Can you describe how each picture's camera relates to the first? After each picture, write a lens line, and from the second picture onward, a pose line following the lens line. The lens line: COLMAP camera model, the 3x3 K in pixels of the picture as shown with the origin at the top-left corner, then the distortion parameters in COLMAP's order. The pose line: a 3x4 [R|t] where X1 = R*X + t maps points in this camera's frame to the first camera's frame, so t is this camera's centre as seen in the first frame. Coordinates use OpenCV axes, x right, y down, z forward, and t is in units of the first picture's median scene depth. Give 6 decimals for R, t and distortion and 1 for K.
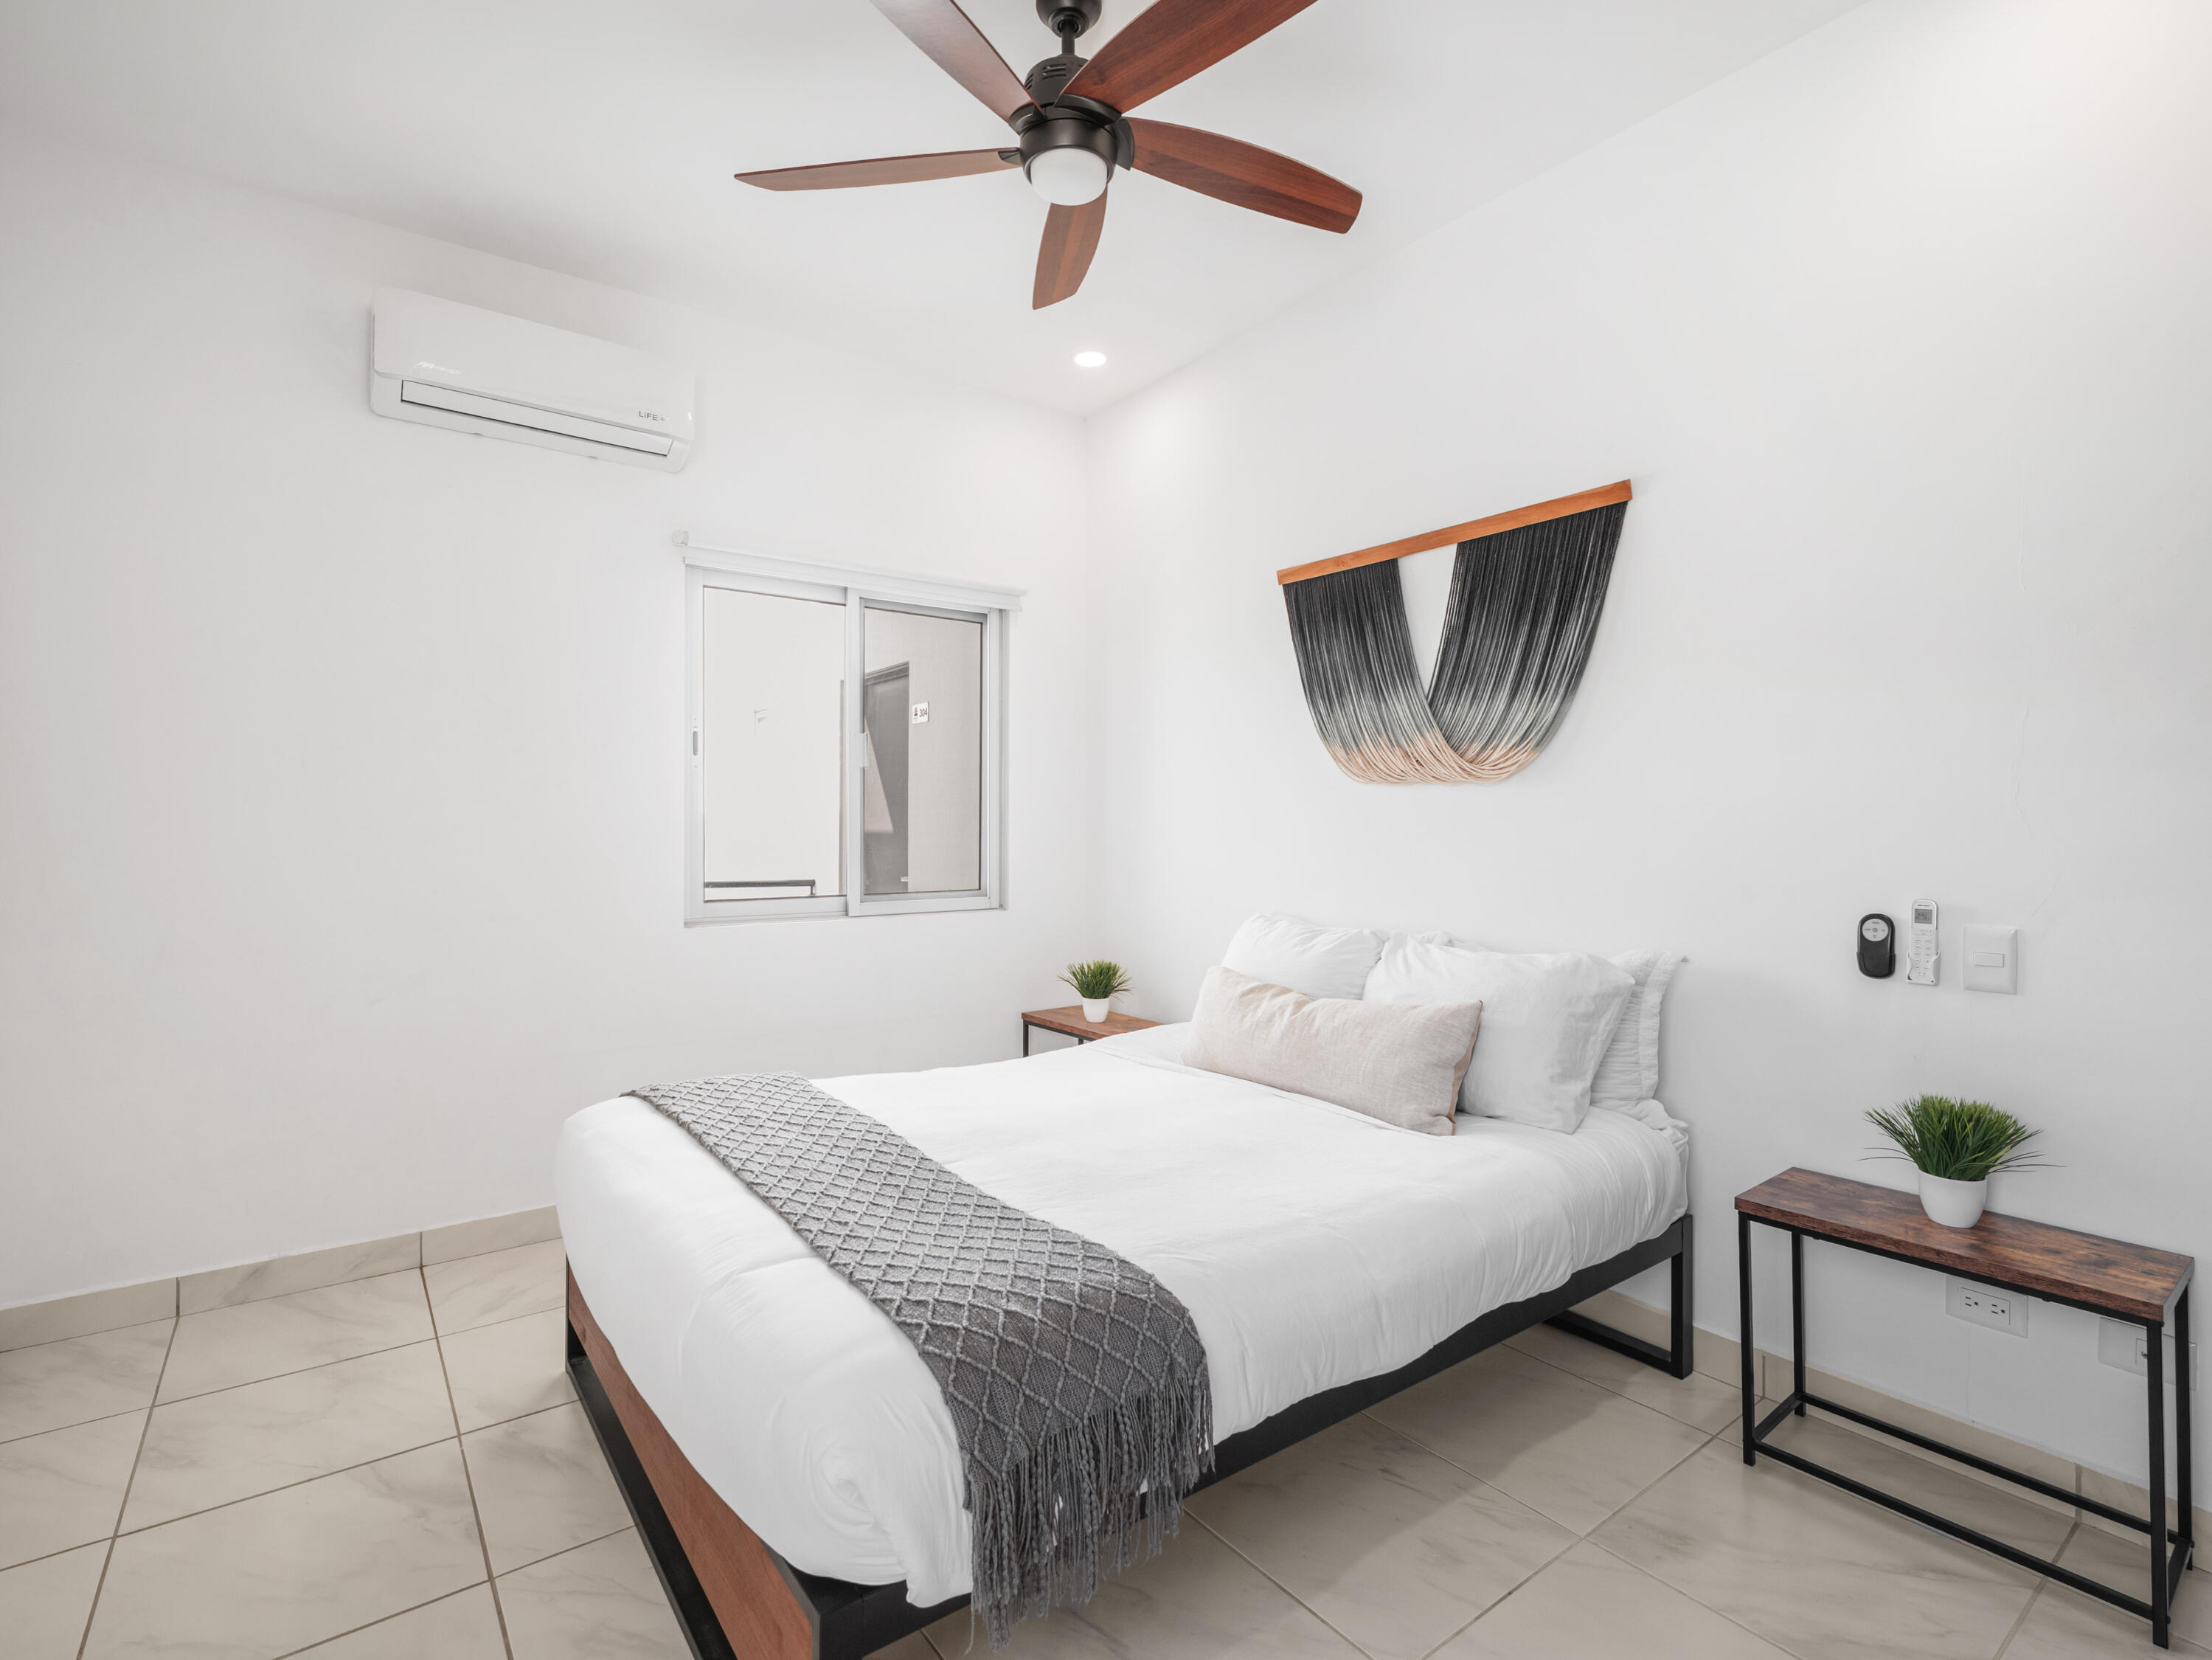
lens RADIAL K [[1041.1, 0, 1106.0], [0, 1041.1, 830.0], [0, 0, 1]] dist [0.002875, 0.000326]
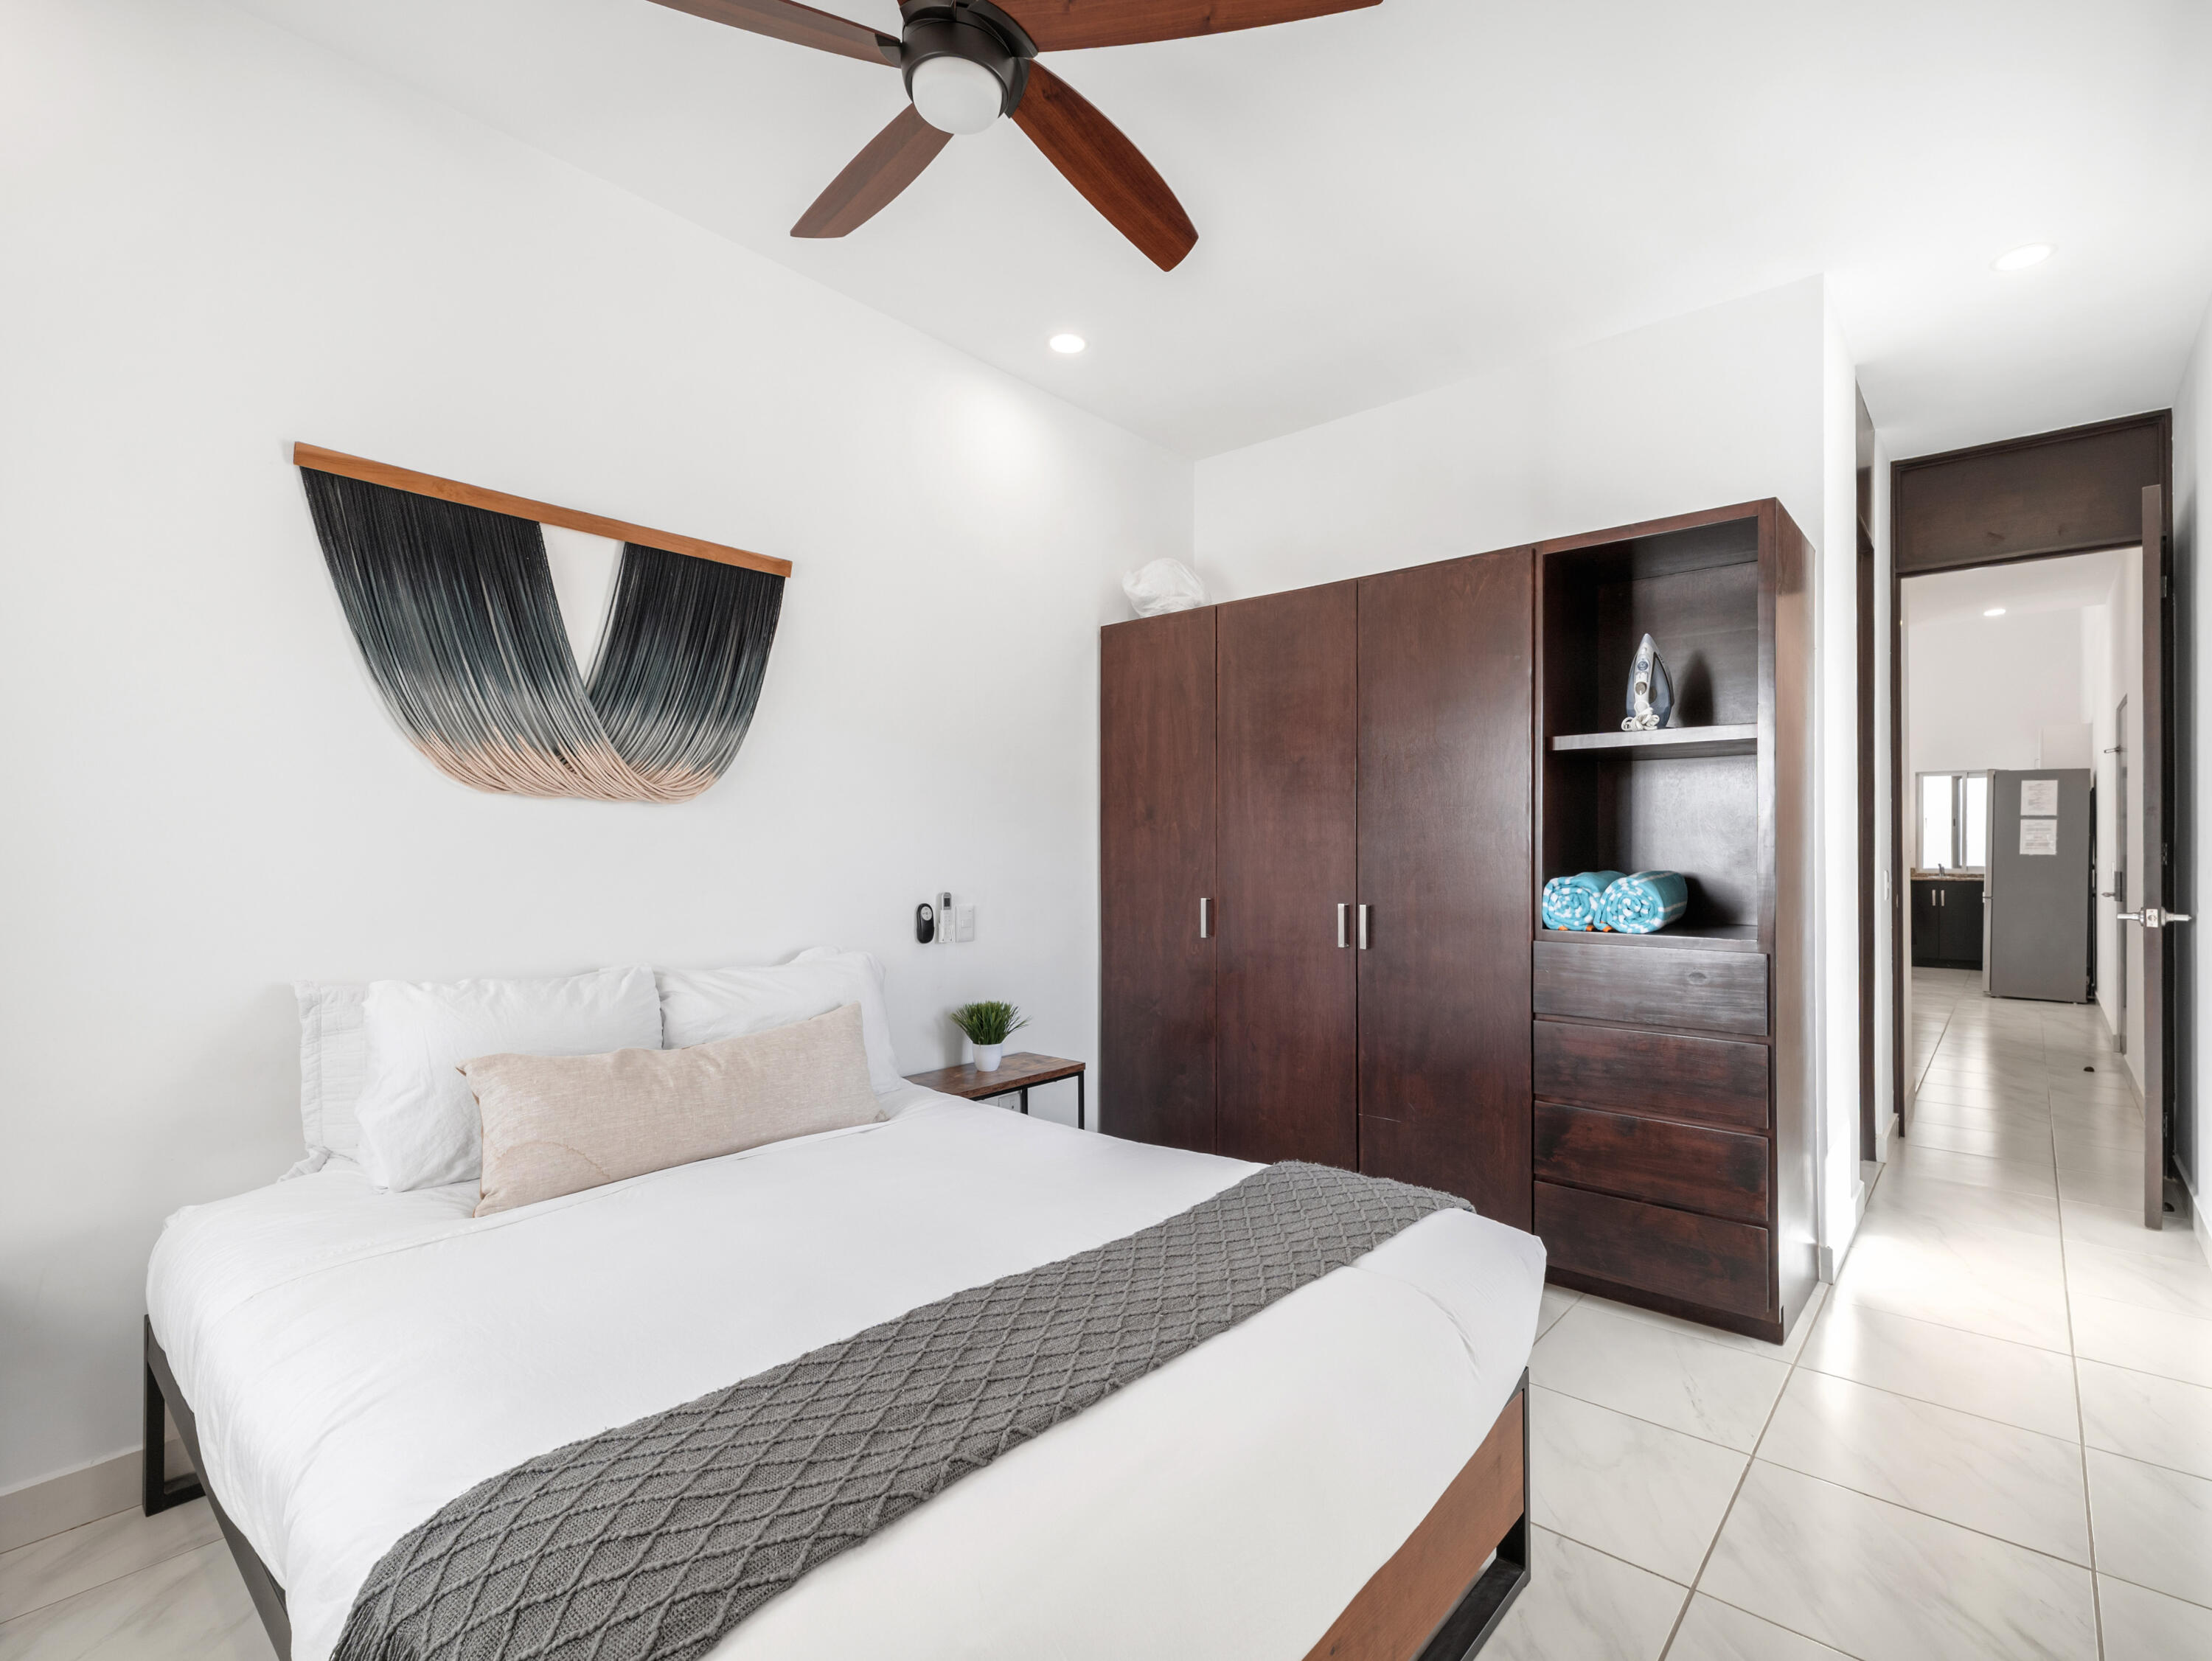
lens RADIAL K [[1040.8, 0, 1106.0], [0, 1040.8, 830.5], [0, 0, 1]] dist [0.002875, 0.000326]
pose [[-0.205719, 0.005049, 0.978598, -0.703927], [-0.014455, 0.999862, -0.008198, -0.018494], [-0.978504, -0.015832, -0.205618, 0.829101]]
